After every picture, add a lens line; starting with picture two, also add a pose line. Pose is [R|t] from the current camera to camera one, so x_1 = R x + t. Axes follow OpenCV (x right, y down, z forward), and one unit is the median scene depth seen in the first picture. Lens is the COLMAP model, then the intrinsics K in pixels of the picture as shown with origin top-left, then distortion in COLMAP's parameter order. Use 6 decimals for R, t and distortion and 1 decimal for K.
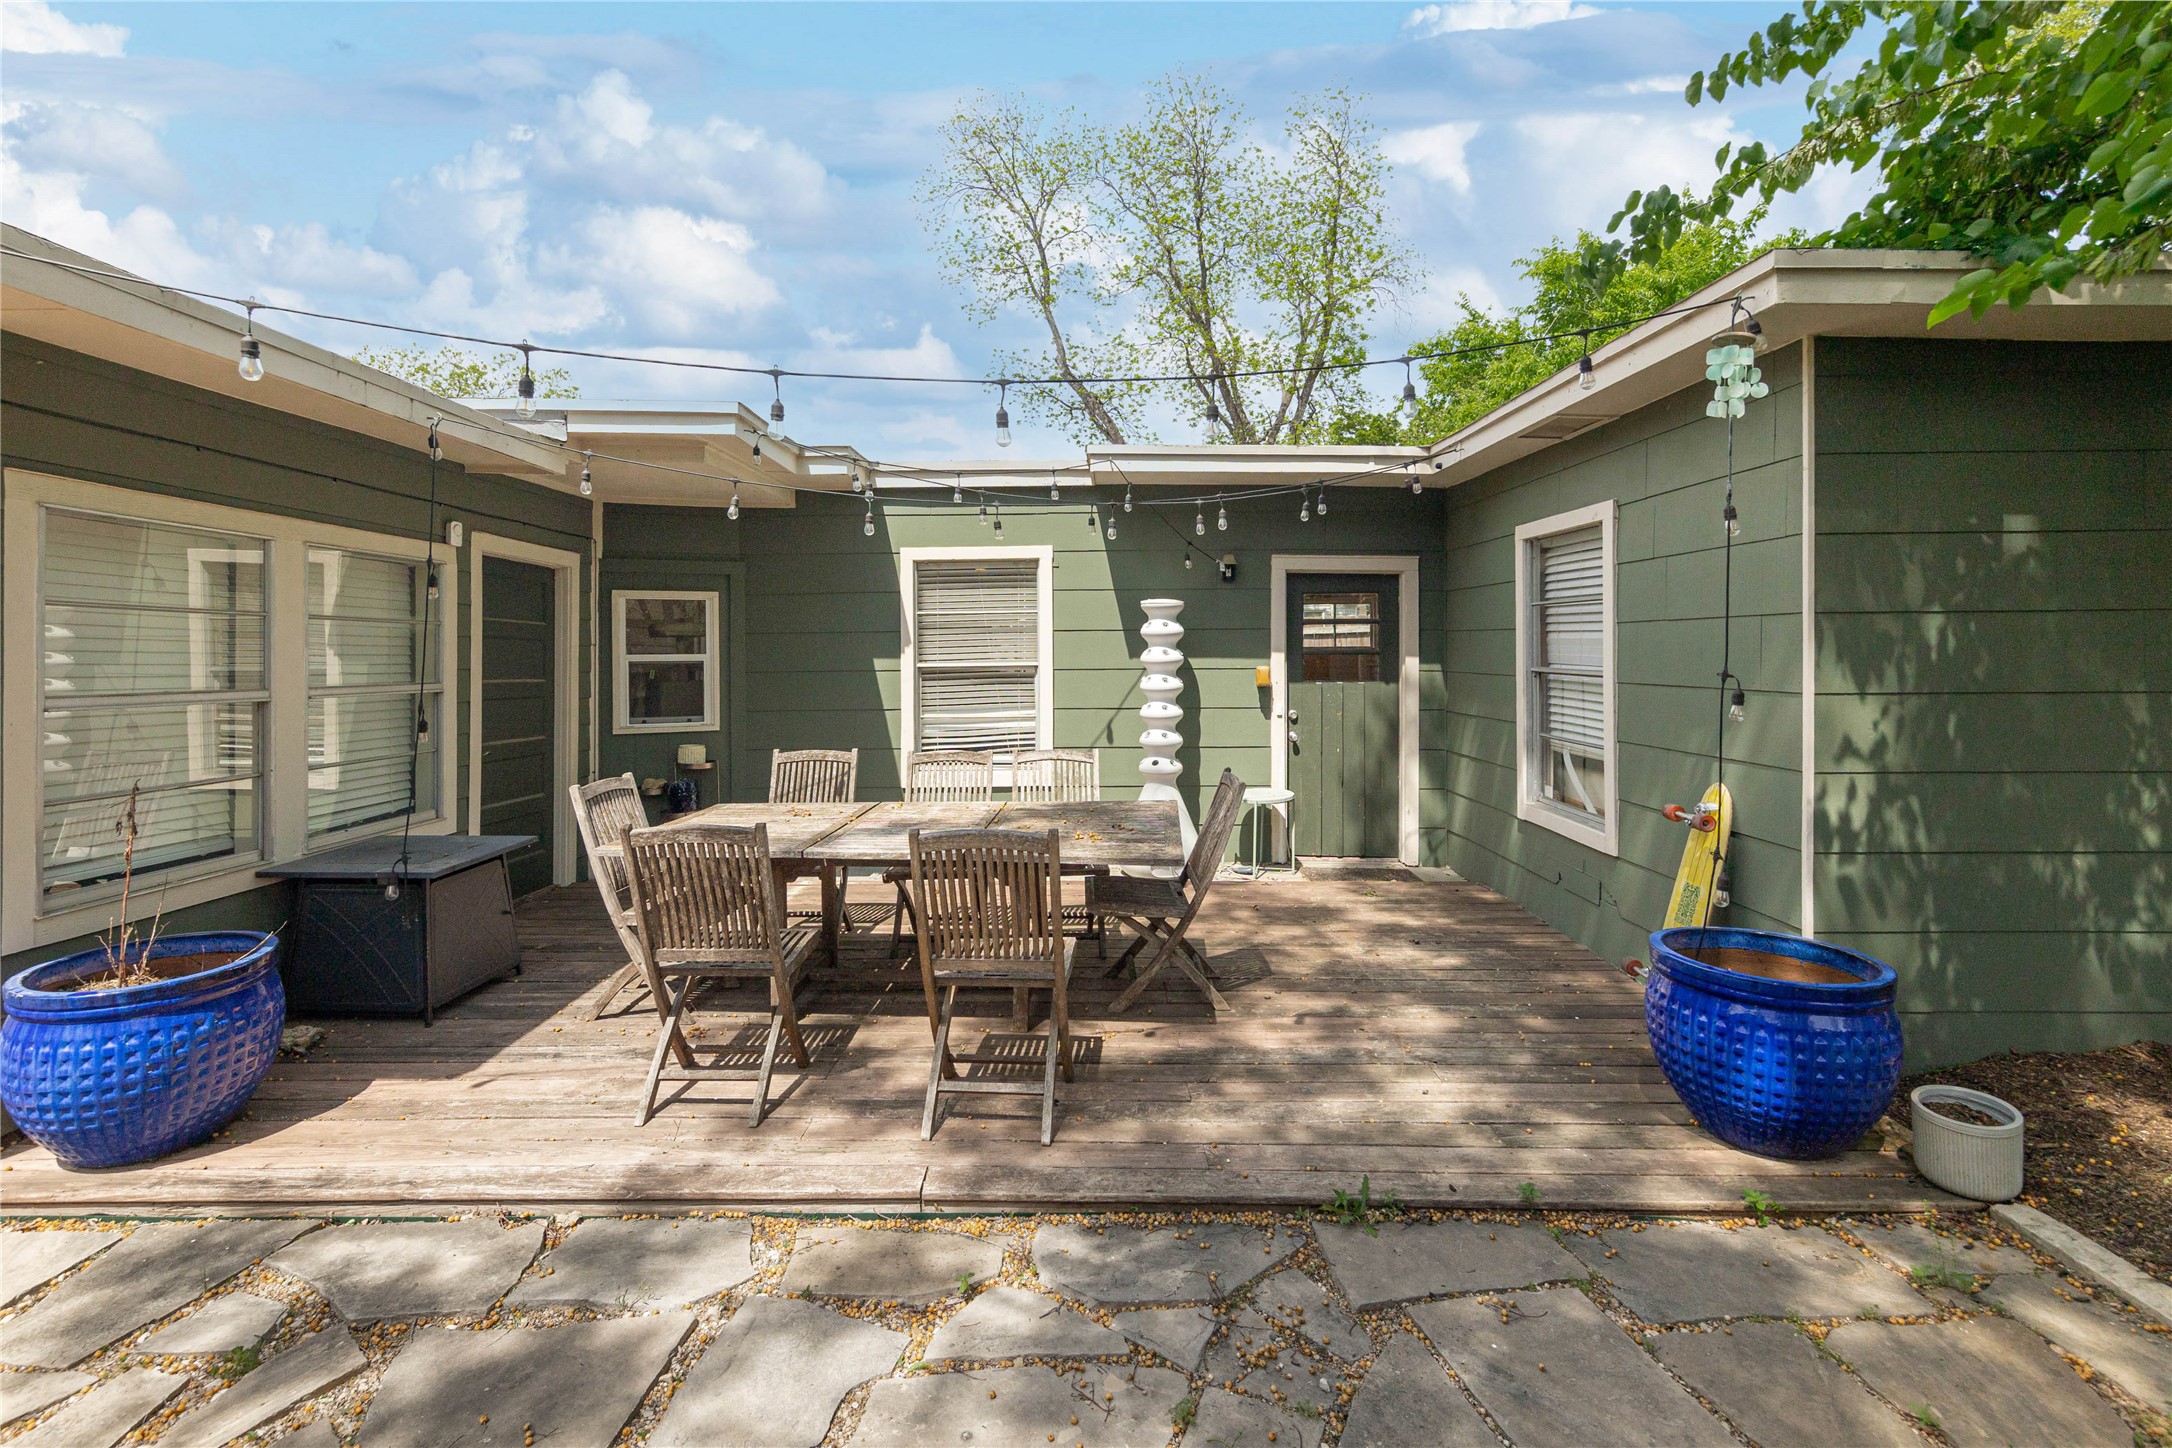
lens RADIAL K [[973.4, 0, 1073.3], [0, 973.4, 648.8], [0, 0, 1]] dist [0.021419, -0.000182]
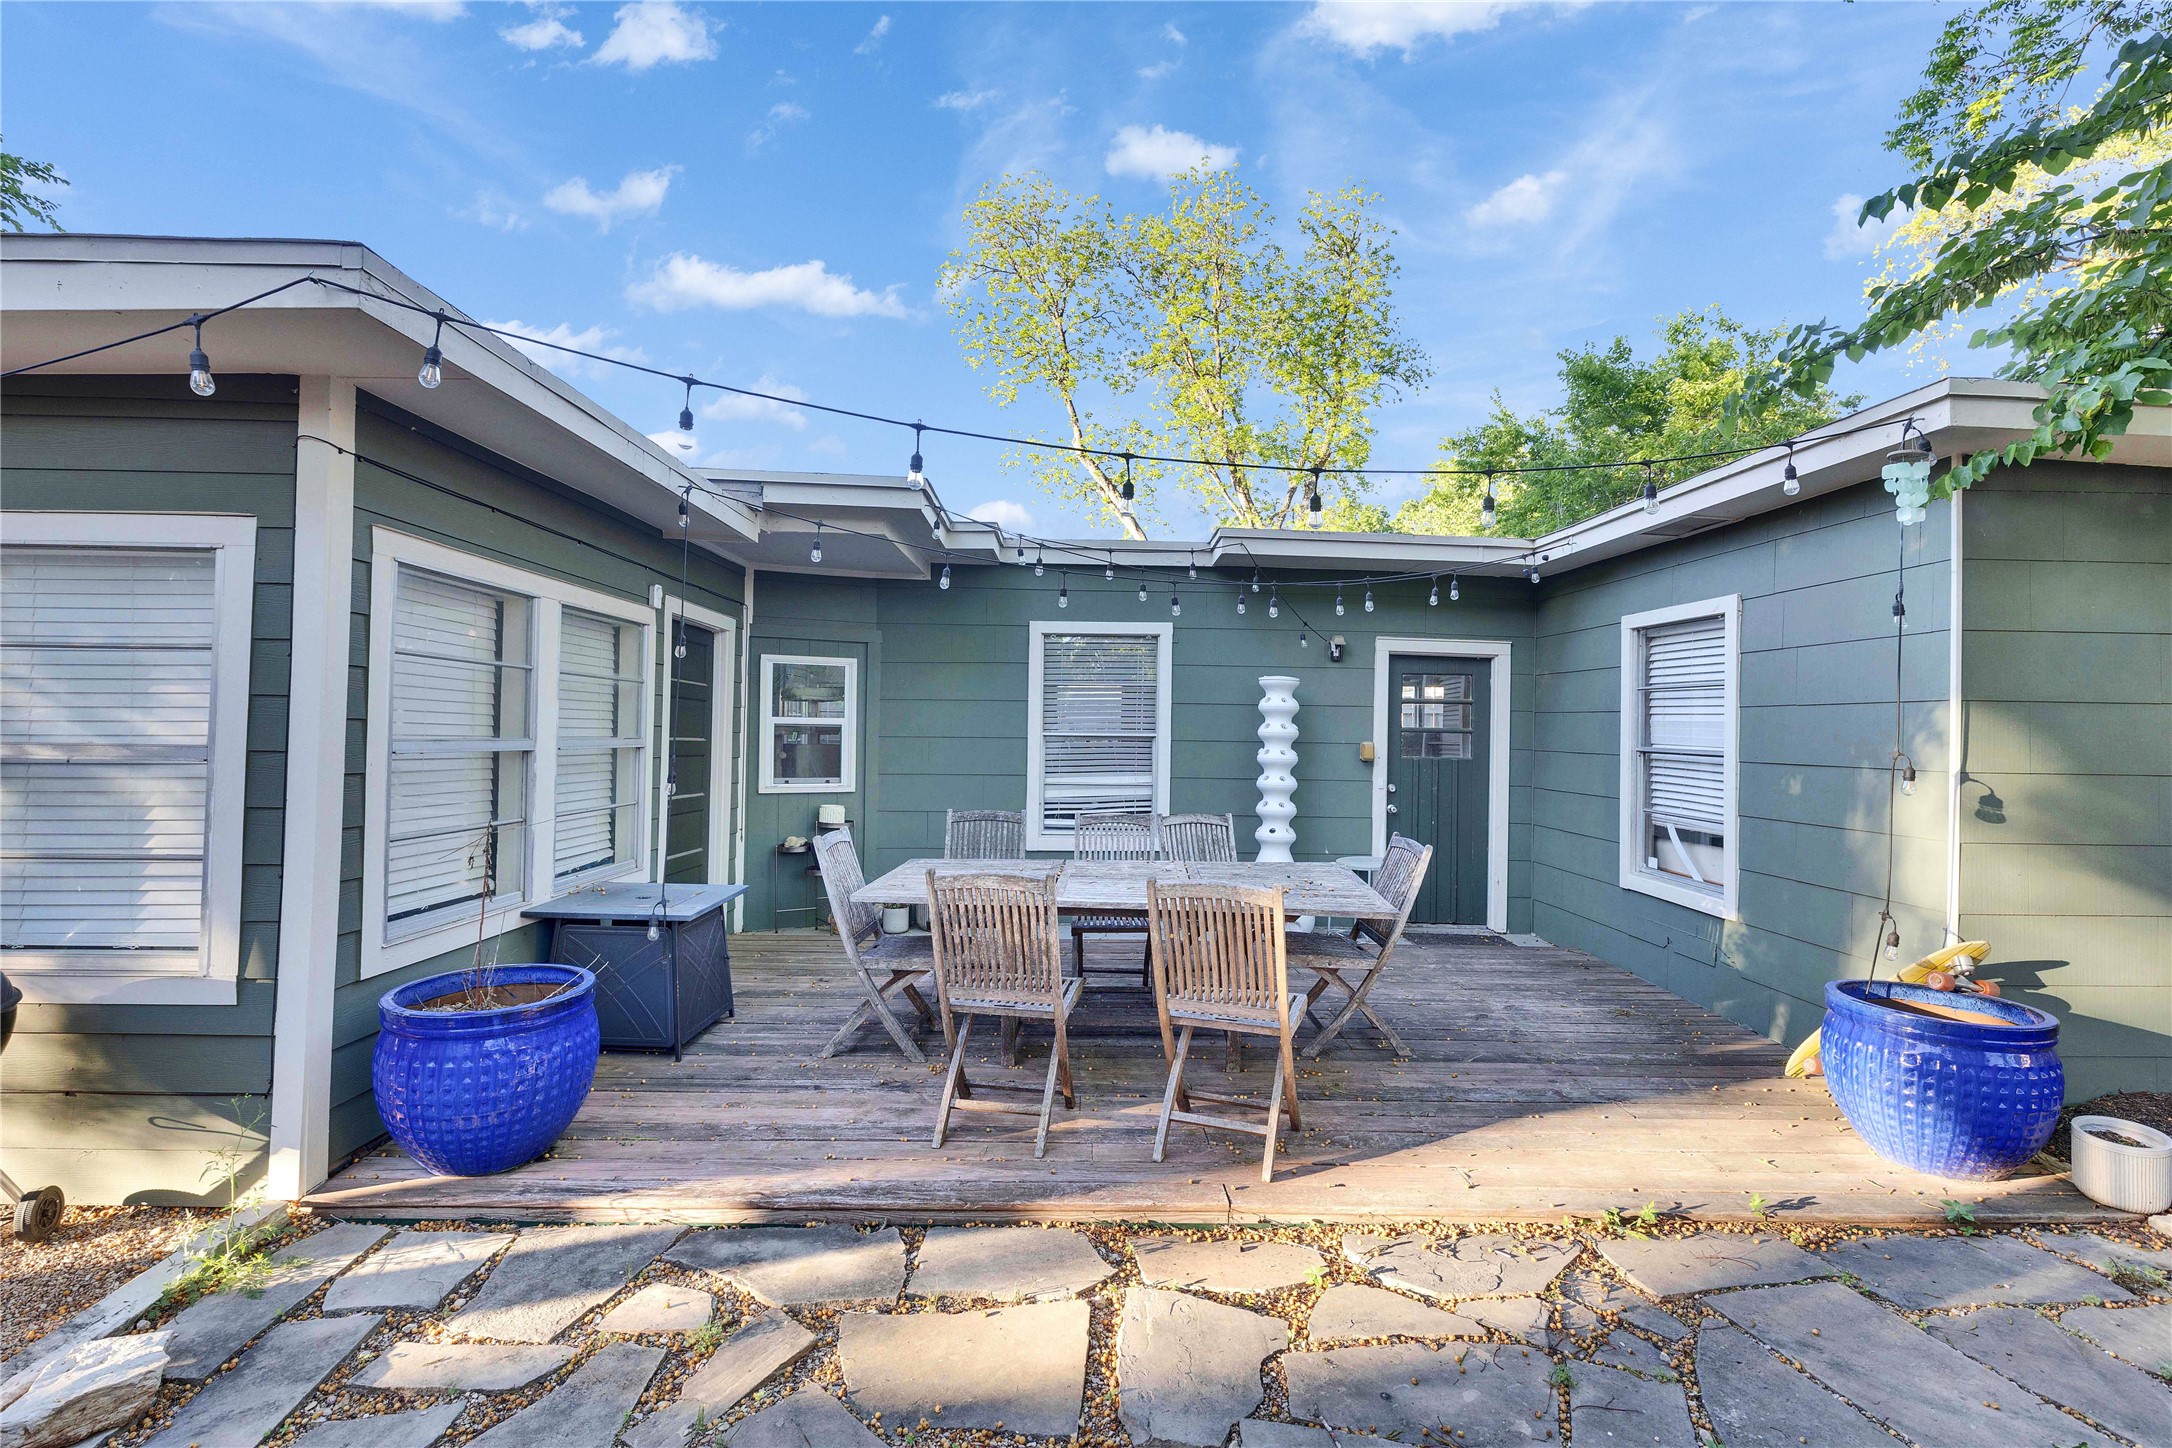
lens RADIAL K [[948.0, 0, 1091.6], [0, 948.0, 717.9], [0, 0, 1]] dist [0.002197, -0.001167]
pose [[0.999079, 0.022069, 0.036803, -0.174456], [-0.021813, 0.999735, -0.007346, 0.008508], [-0.036955, 0.006536, 0.999296, -0.027603]]
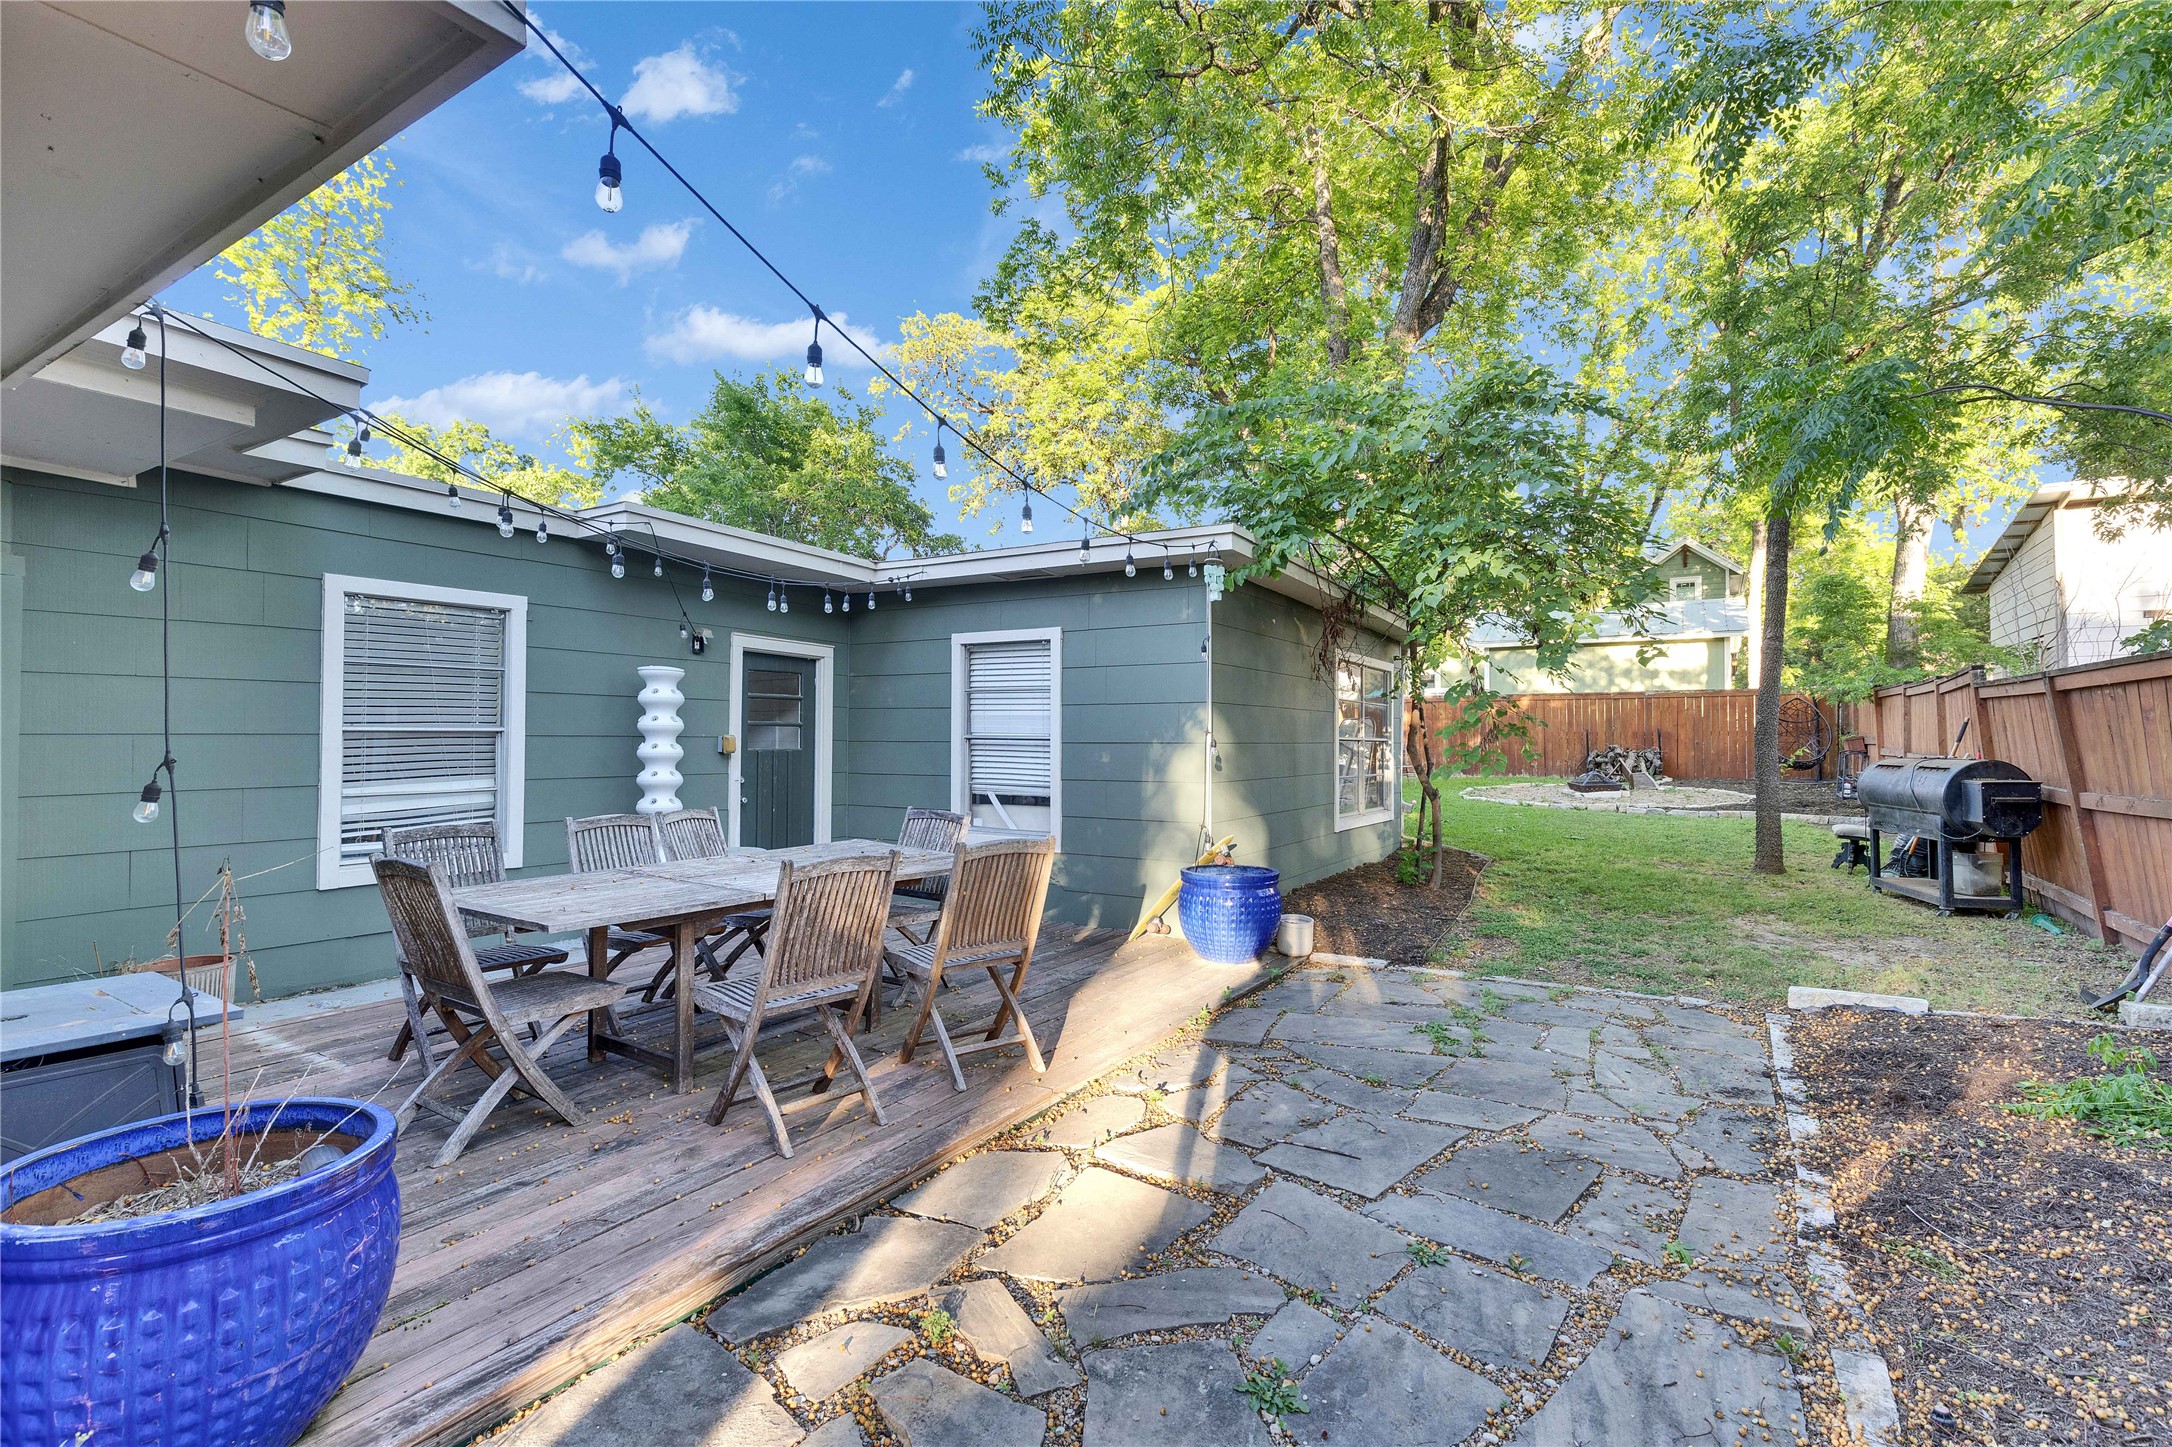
lens RADIAL K [[981.9, 0, 1083.3], [0, 981.9, 714.7], [0, 0, 1]] dist [0.001908, 0.001265]
pose [[0.514831, 0.031097, 0.856728, -0.630928], [-0.009286, 0.999486, -0.030698, 0.030697], [-0.857242, 0.007848, 0.514855, 0.116931]]
